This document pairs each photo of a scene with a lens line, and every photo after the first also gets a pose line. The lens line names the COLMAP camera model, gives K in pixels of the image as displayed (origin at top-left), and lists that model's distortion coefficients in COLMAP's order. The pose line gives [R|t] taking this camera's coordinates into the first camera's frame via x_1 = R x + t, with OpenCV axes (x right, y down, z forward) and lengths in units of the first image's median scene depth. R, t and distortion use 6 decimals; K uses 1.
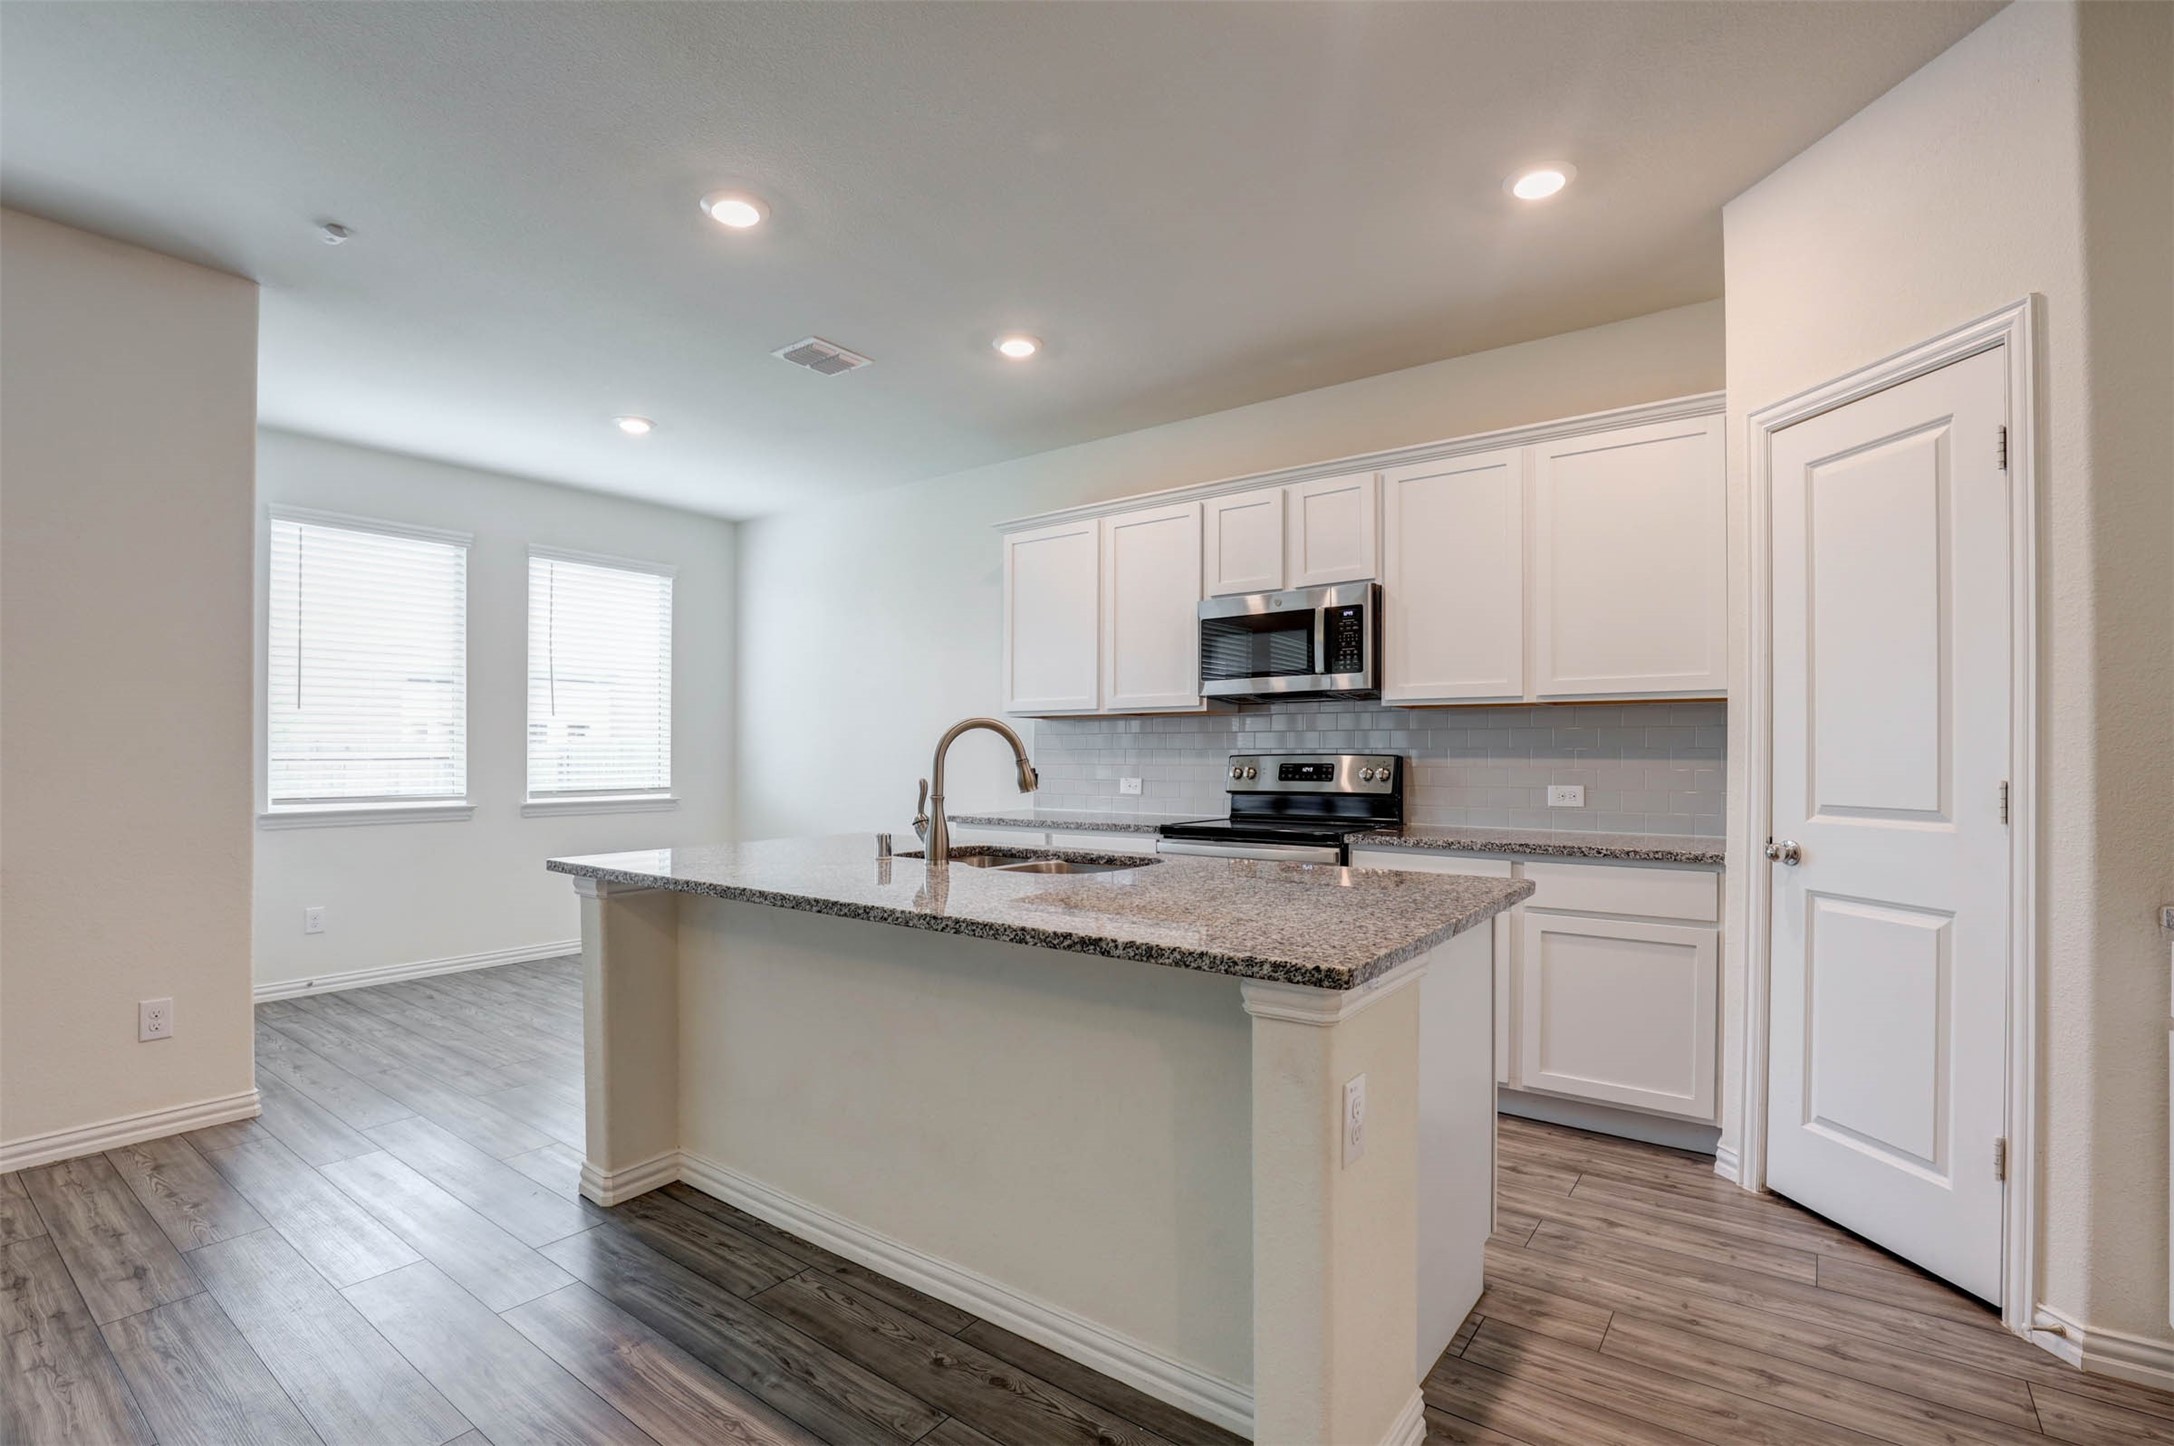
lens RADIAL K [[982.8, 0, 1073.9], [0, 982.8, 767.1], [0, 0, 1]] dist [-0.023205, 0.001048]
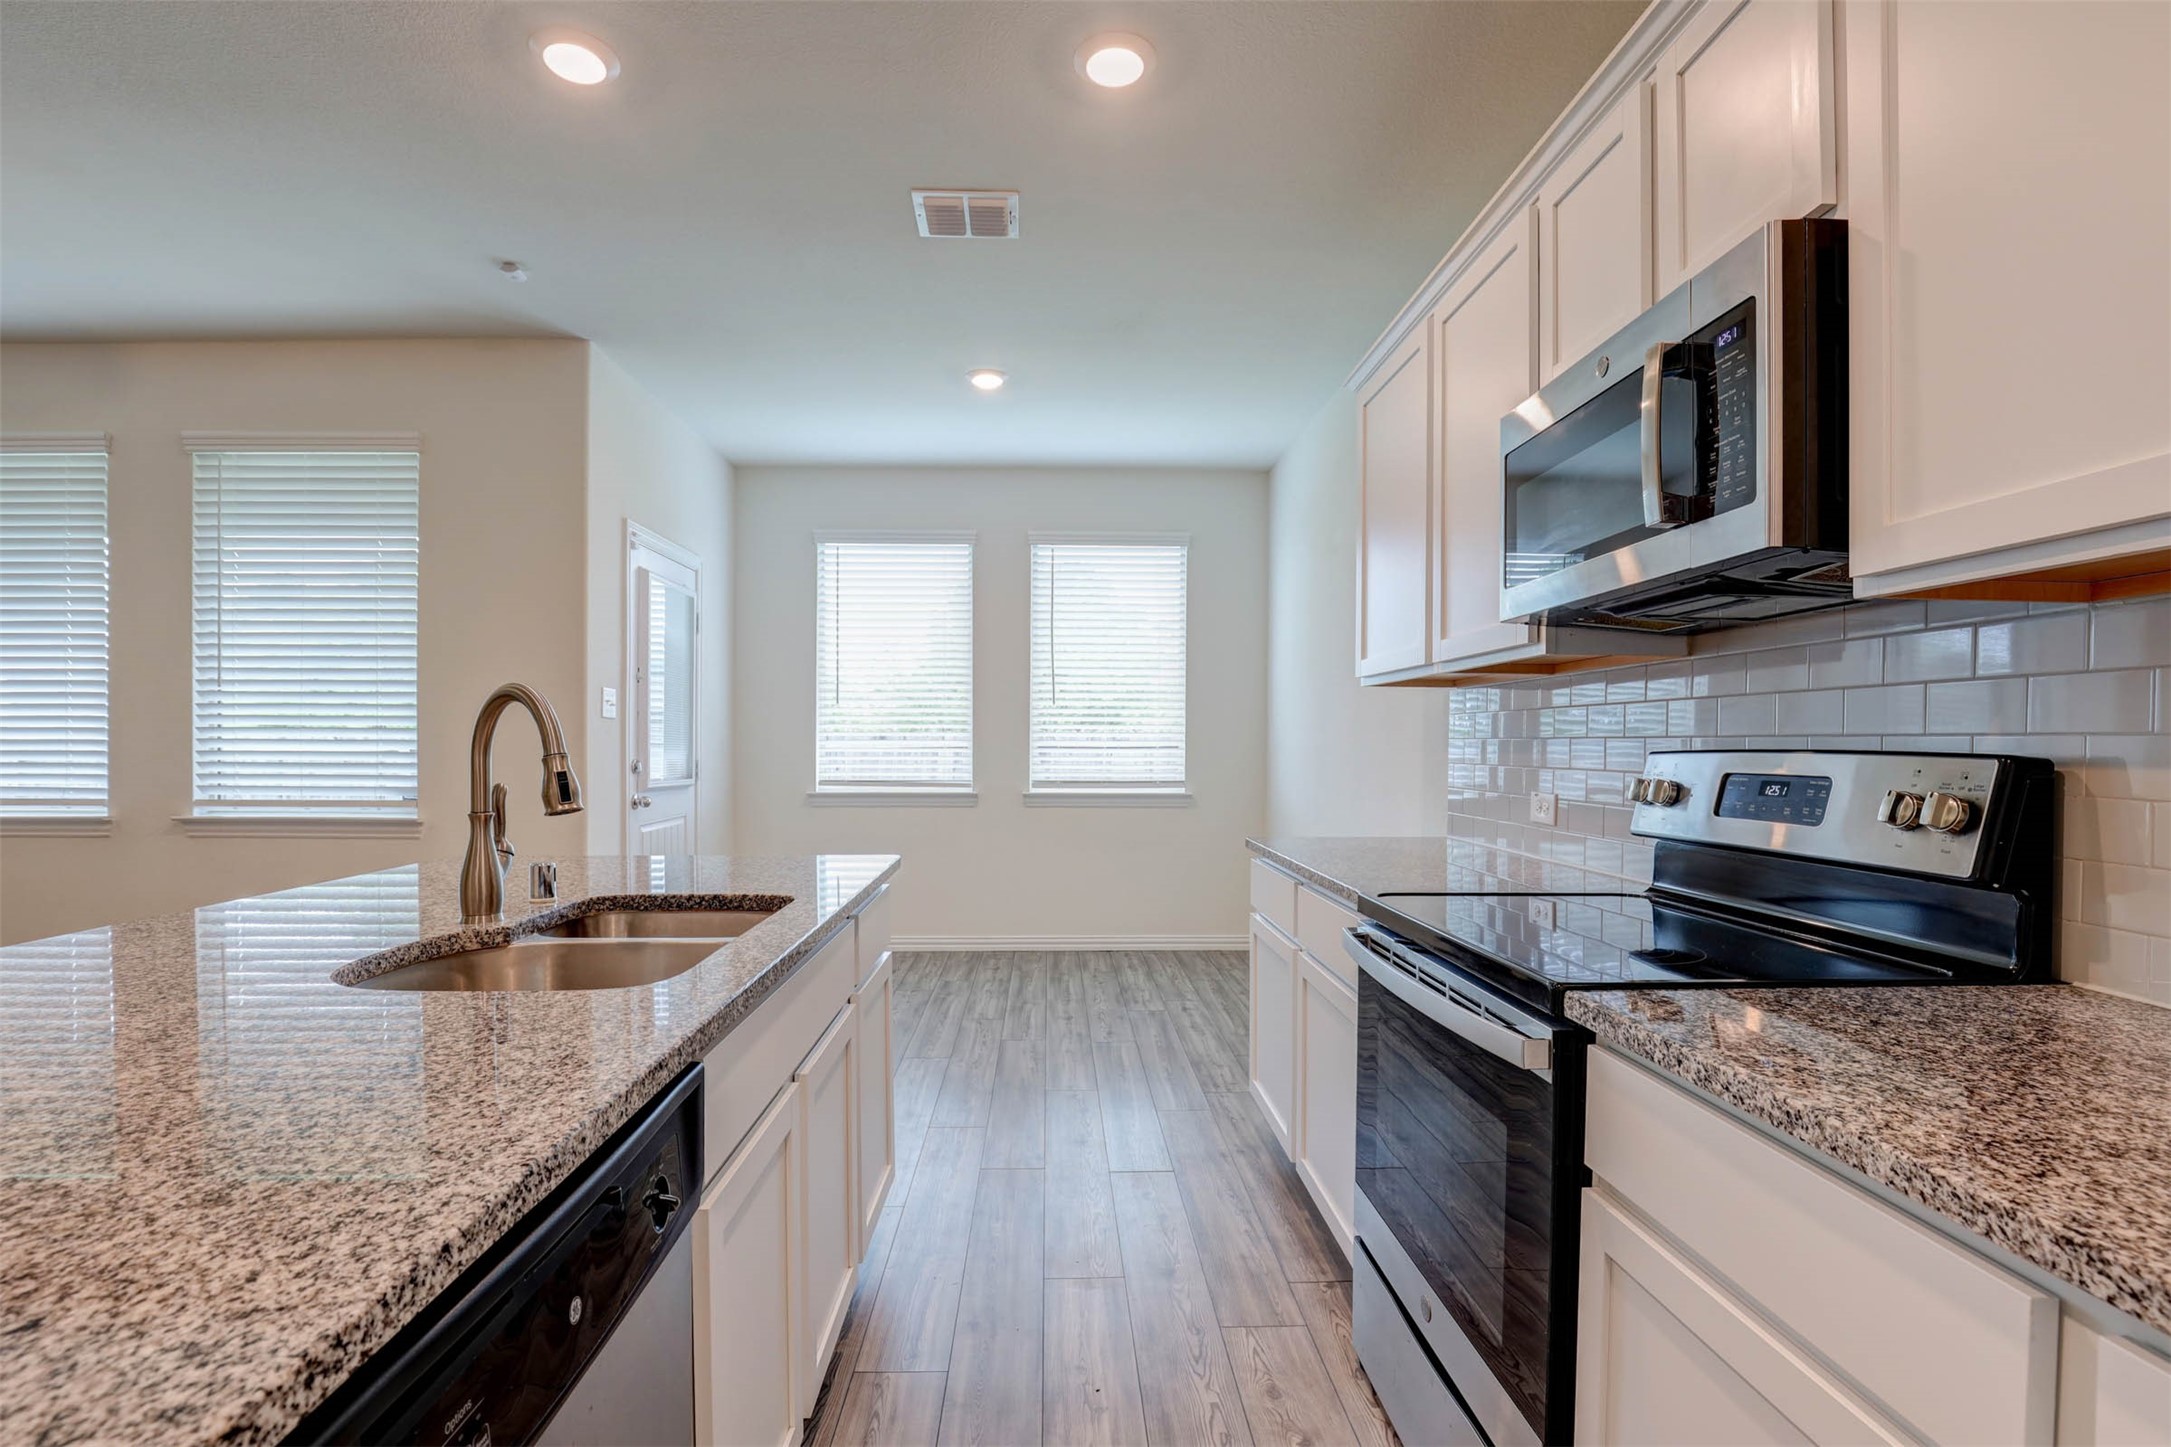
lens RADIAL K [[996.0, 0, 1088.9], [0, 996.0, 753.7], [0, 0, 1]] dist [-0.025461, 0.000646]
pose [[0.630845, 0.011759, -0.775820, 0.273339], [-0.015063, 0.999882, 0.002907, -0.006447], [0.775763, 0.009852, 0.630947, 0.414617]]
